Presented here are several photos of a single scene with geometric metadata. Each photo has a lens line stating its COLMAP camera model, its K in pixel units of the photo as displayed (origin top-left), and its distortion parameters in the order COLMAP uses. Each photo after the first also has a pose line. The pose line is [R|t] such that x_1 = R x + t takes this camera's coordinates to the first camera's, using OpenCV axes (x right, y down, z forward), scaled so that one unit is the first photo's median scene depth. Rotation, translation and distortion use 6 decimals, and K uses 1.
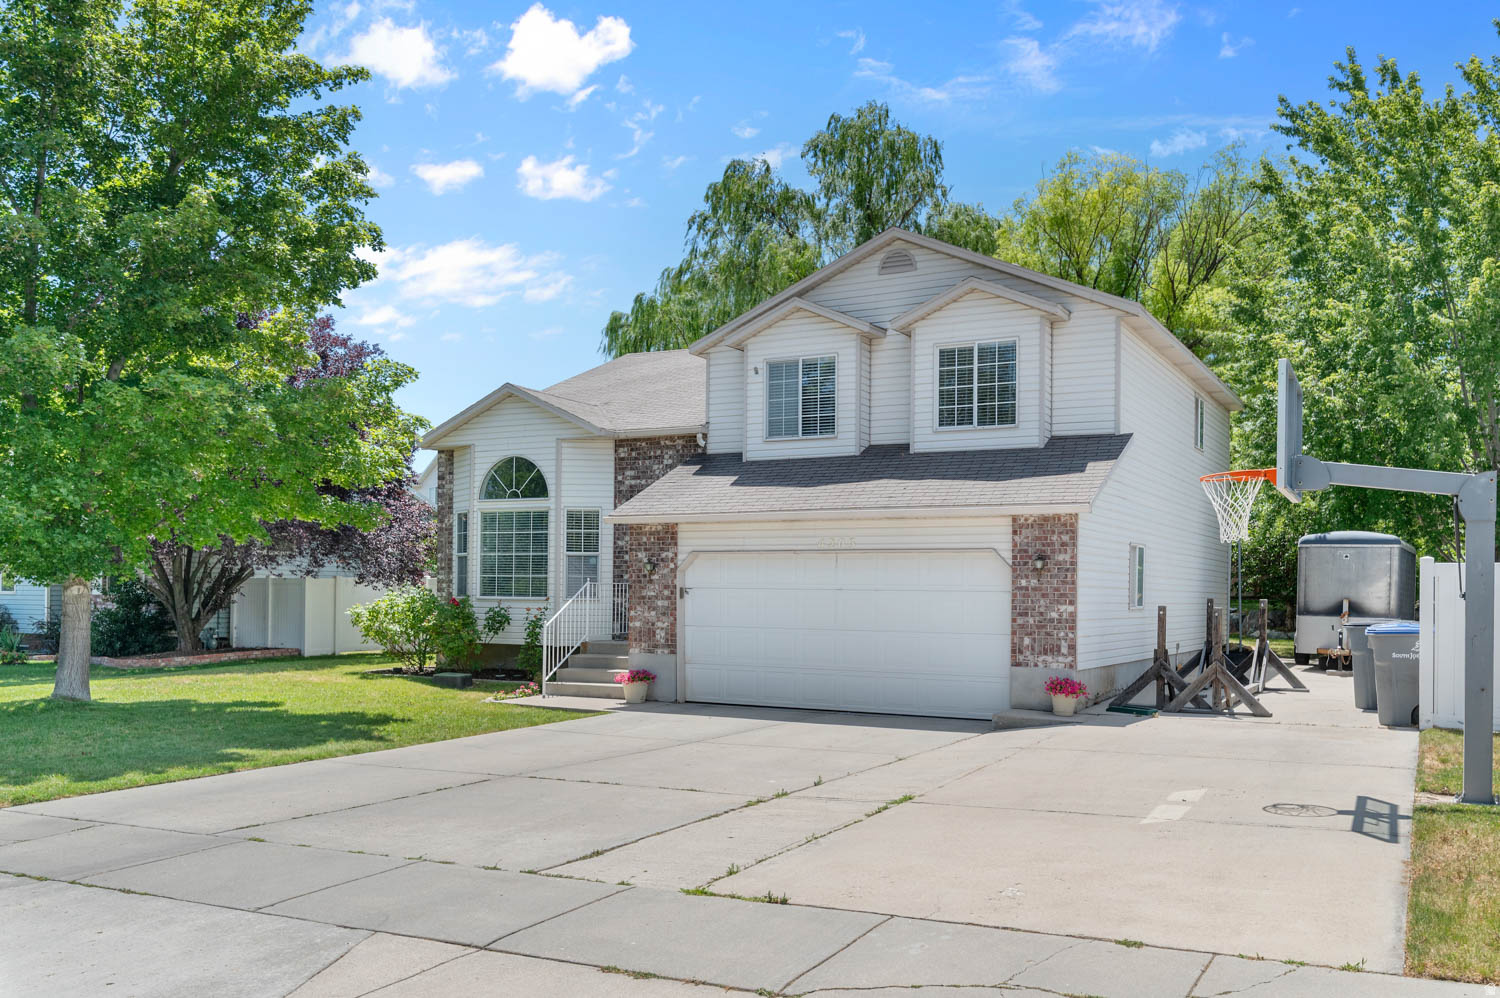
lens RADIAL K [[1269.7, 0, 750.0], [0, 1269.7, 504.0], [0, 0, 1]] dist [-0.005629, 0.003548]
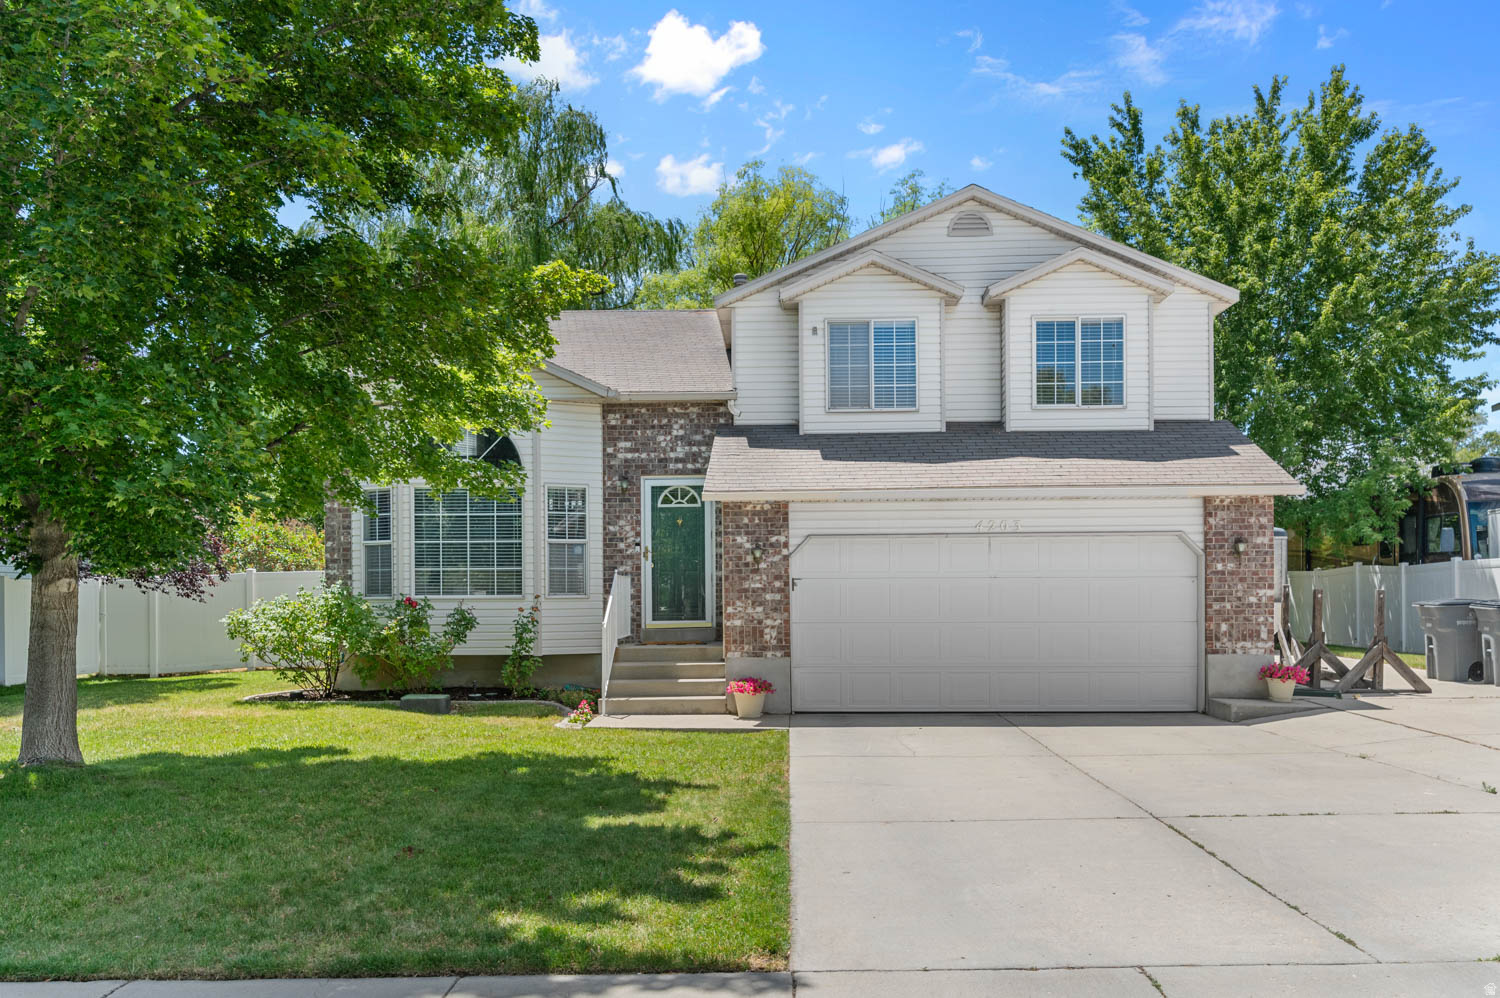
lens RADIAL K [[1201.9, 0, 750.9], [0, 1201.9, 548.3], [0, 0, 1]] dist [0.003294, -0.003641]
pose [[0.892011, 0.003357, 0.452001, -0.438457], [-0.015755, 0.999596, 0.023667, 0.027542], [-0.451739, -0.028233, 0.891703, 0.299982]]
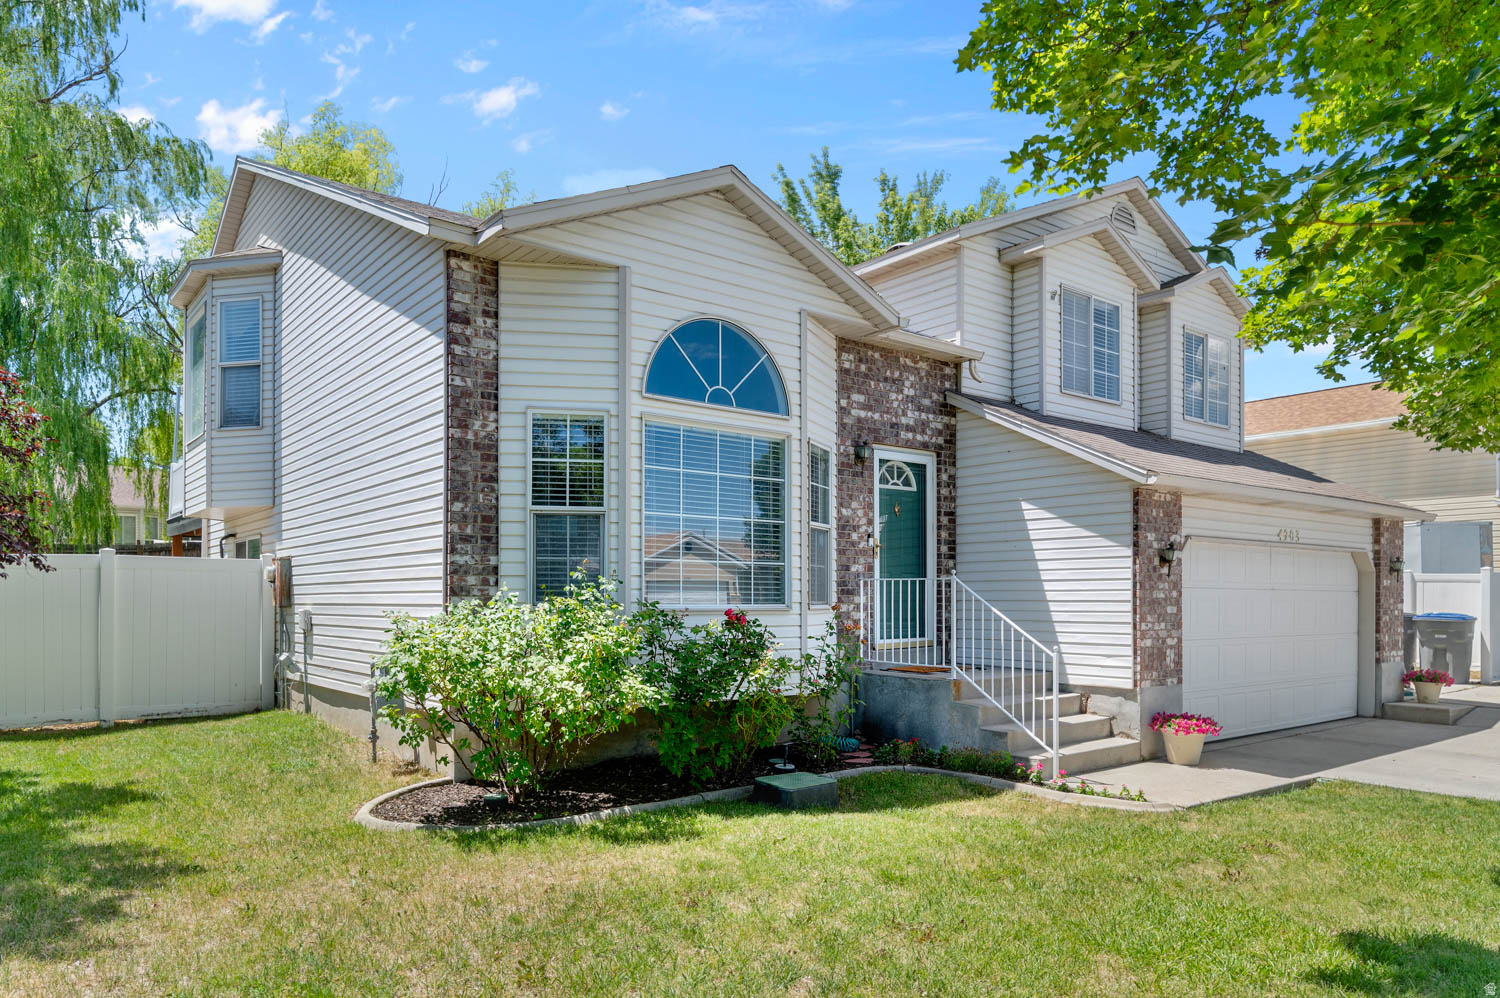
lens RADIAL K [[989.2, 0, 762.6], [0, 989.2, 571.8], [0, 0, 1]] dist [0.006744, -0.001489]
pose [[0.384716, 0.016507, 0.922887, -0.635921], [-0.061451, 0.998080, 0.007764, 0.067054], [-0.920987, -0.059700, 0.384991, 0.995455]]
